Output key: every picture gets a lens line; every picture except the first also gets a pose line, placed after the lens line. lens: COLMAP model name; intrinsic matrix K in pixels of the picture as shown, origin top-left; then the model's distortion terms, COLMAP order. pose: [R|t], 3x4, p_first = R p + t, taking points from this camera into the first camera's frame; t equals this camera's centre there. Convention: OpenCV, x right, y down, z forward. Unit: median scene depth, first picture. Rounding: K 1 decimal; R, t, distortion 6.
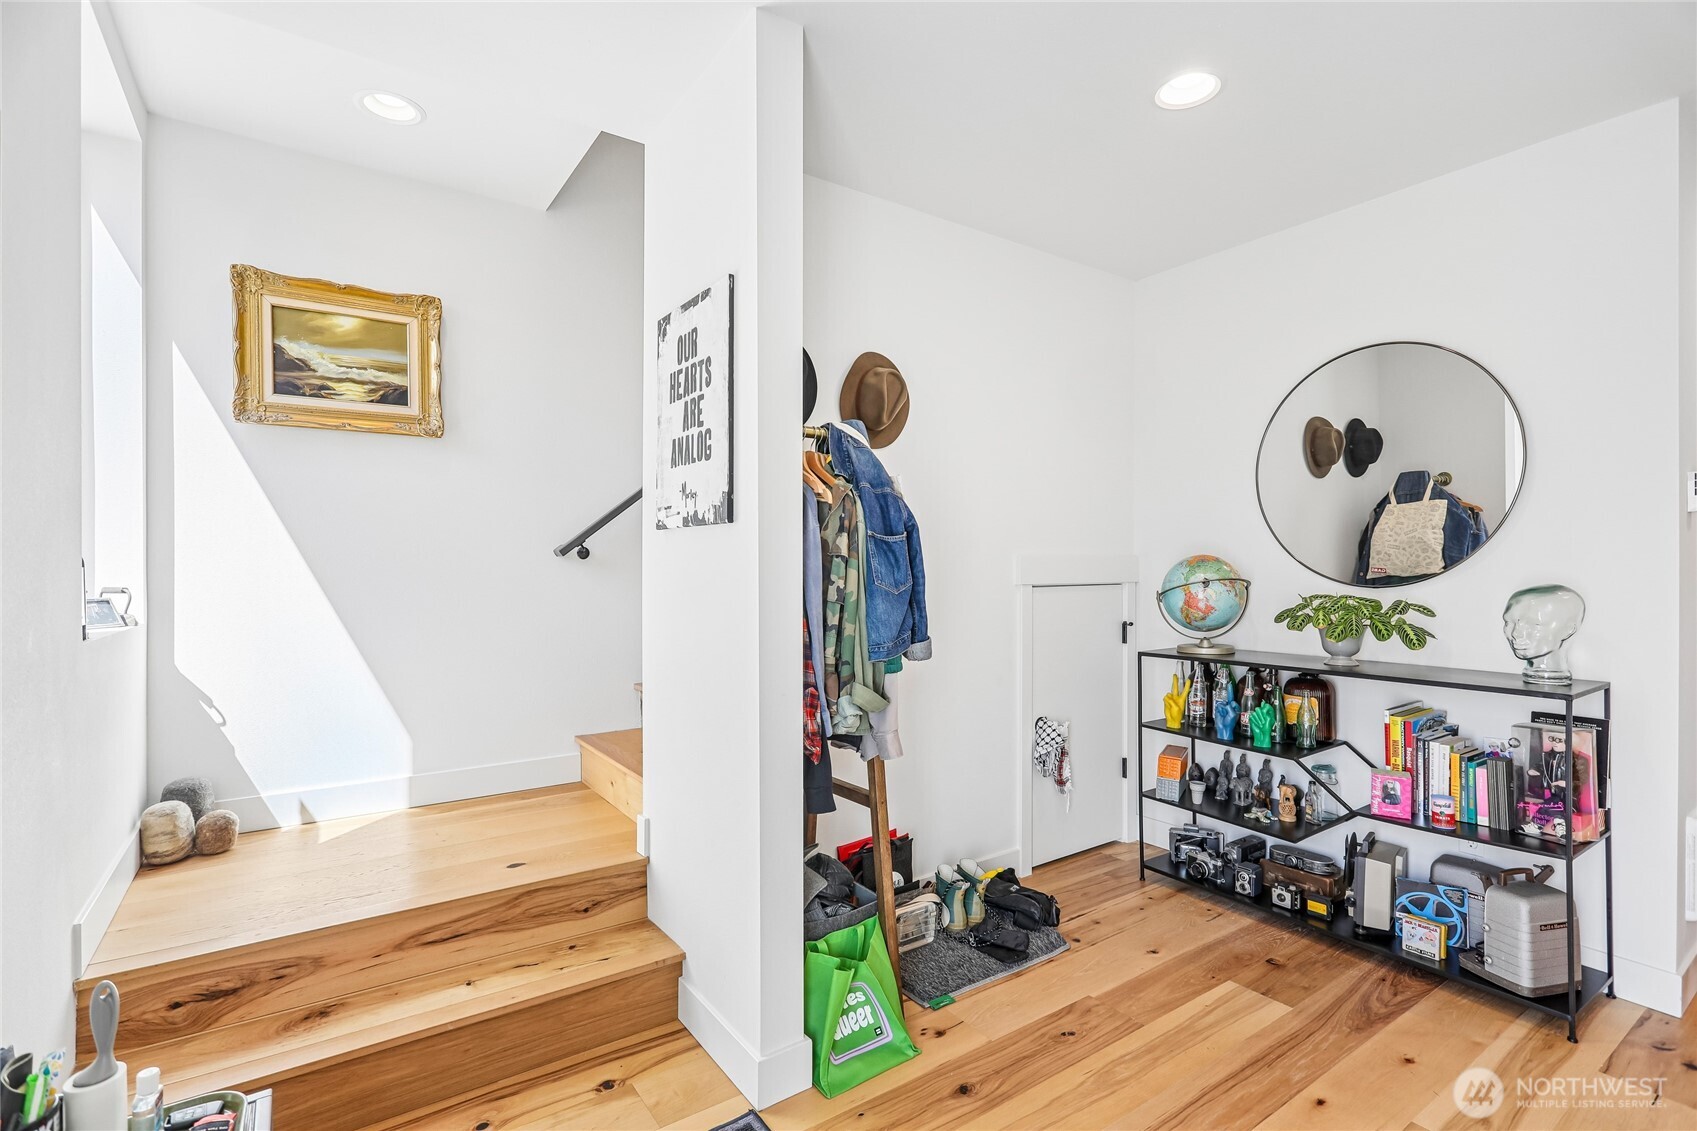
lens RADIAL K [[796.1, 0, 848.6], [0, 796.1, 566.7], [0, 0, 1]] dist [-0.002812, 0.001985]
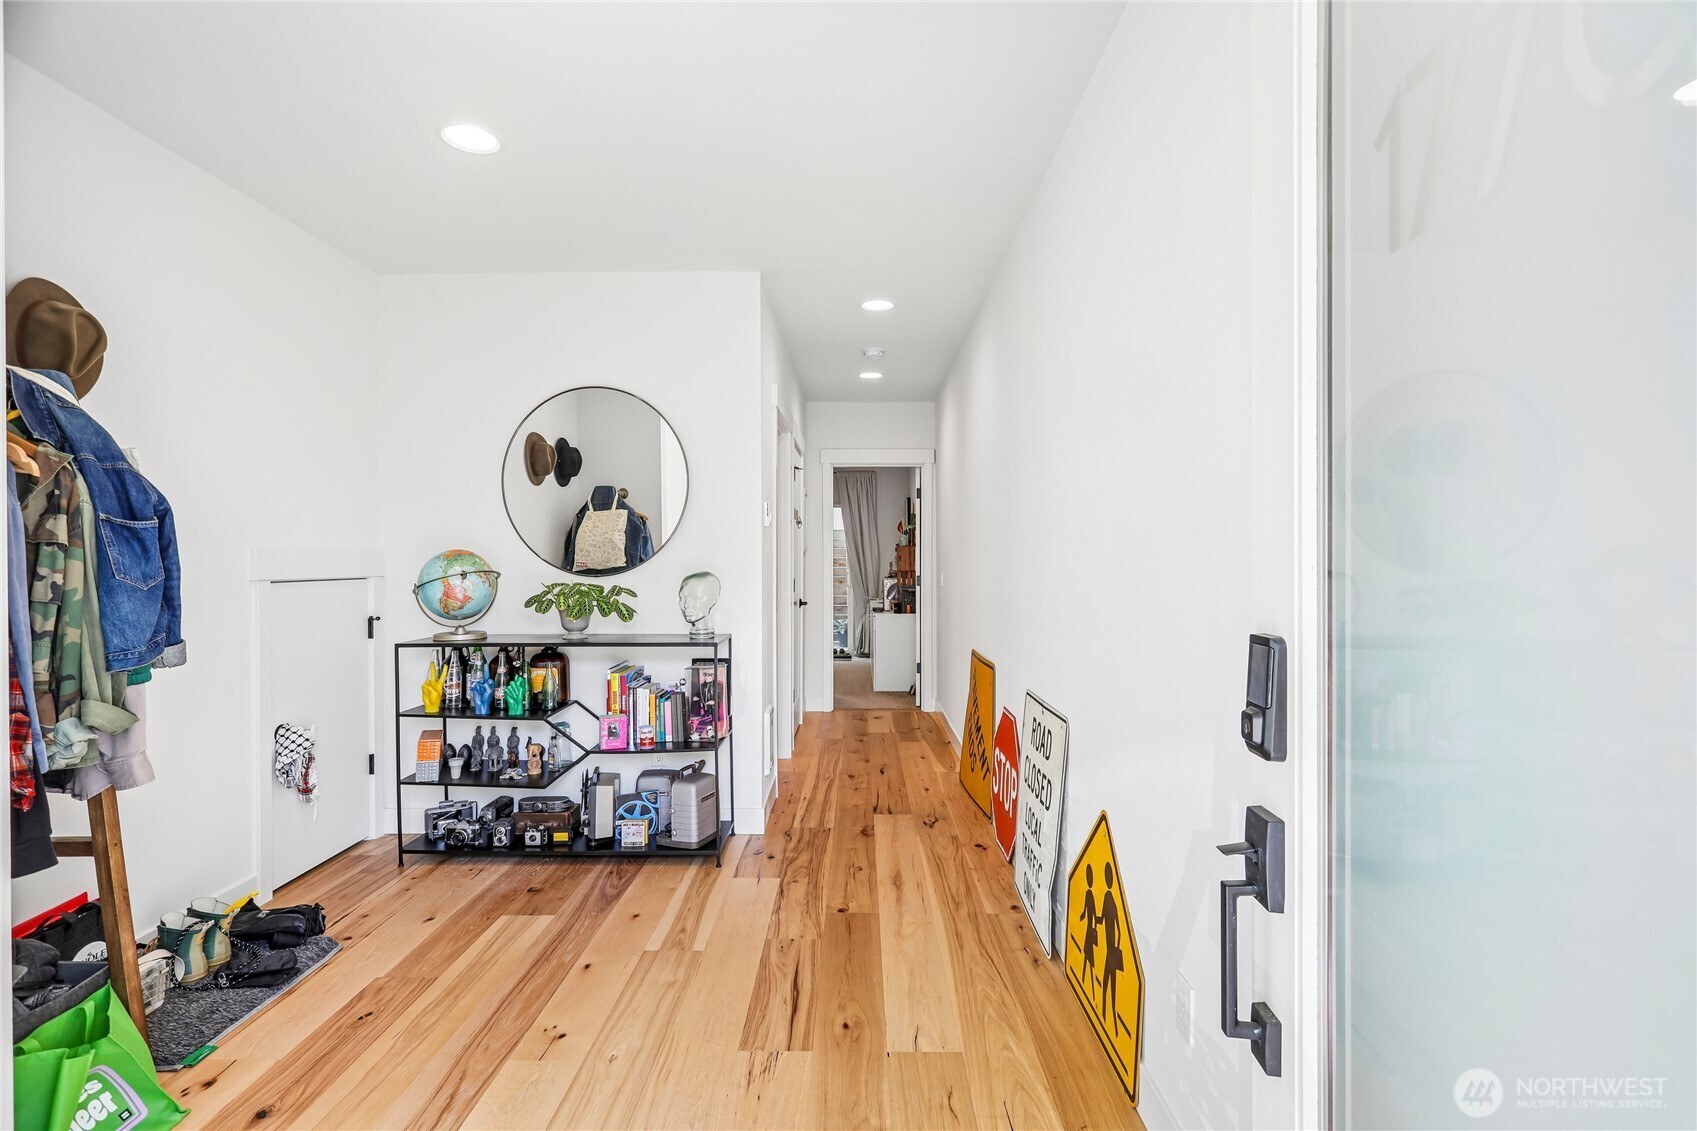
lens RADIAL K [[796.1, 0, 849.5], [0, 796.1, 566.0], [0, 0, 1]] dist [-0.002812, 0.001985]
pose [[0.579635, -0.004905, 0.814861, -0.170027], [0.003564, 0.999988, 0.003484, 0.007455], [-0.814868, 0.000884, 0.579645, -0.086870]]
